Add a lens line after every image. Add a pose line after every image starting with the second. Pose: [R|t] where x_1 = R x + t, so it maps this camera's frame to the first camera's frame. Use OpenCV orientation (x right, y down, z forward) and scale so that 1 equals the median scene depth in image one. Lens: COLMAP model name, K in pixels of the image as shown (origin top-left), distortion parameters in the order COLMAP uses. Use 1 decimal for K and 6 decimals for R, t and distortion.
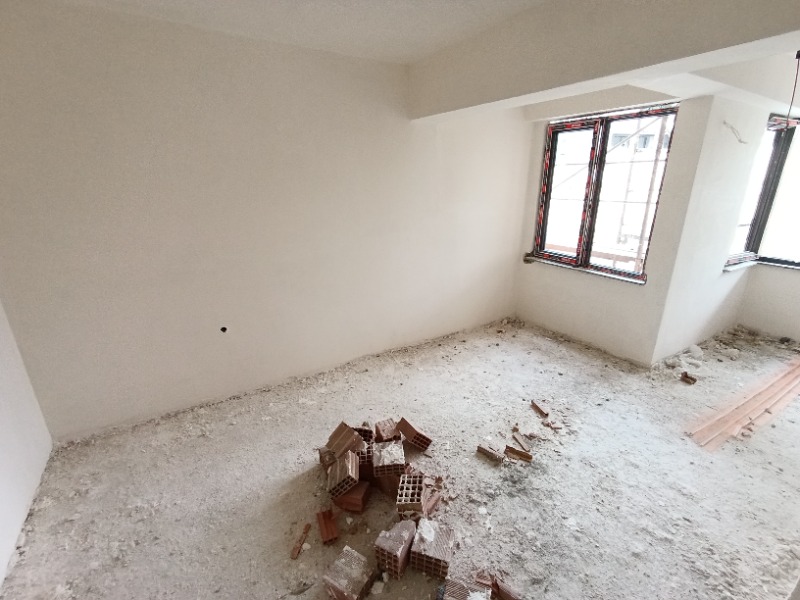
lens RADIAL K [[367.3, 0, 397.6], [0, 367.3, 299.2], [0, 0, 1]] dist [0.003175, -0.001451]
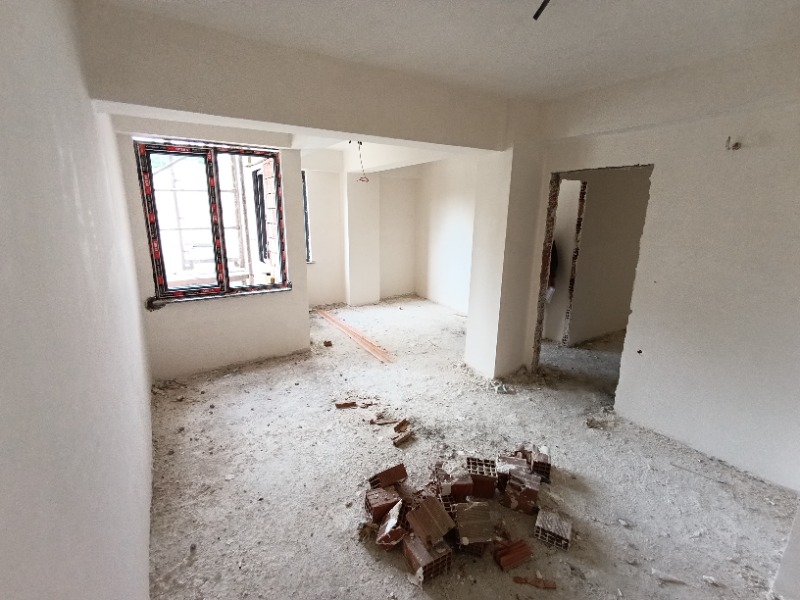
lens RADIAL K [[367.3, 0, 398.8], [0, 367.3, 296.2], [0, 0, 1]] dist [0.003175, -0.001451]
pose [[-0.015194, -0.230215, 0.973021, -0.548222], [0.308570, 0.924555, 0.223567, -0.182744], [-0.951080, 0.303642, 0.056990, 0.578337]]
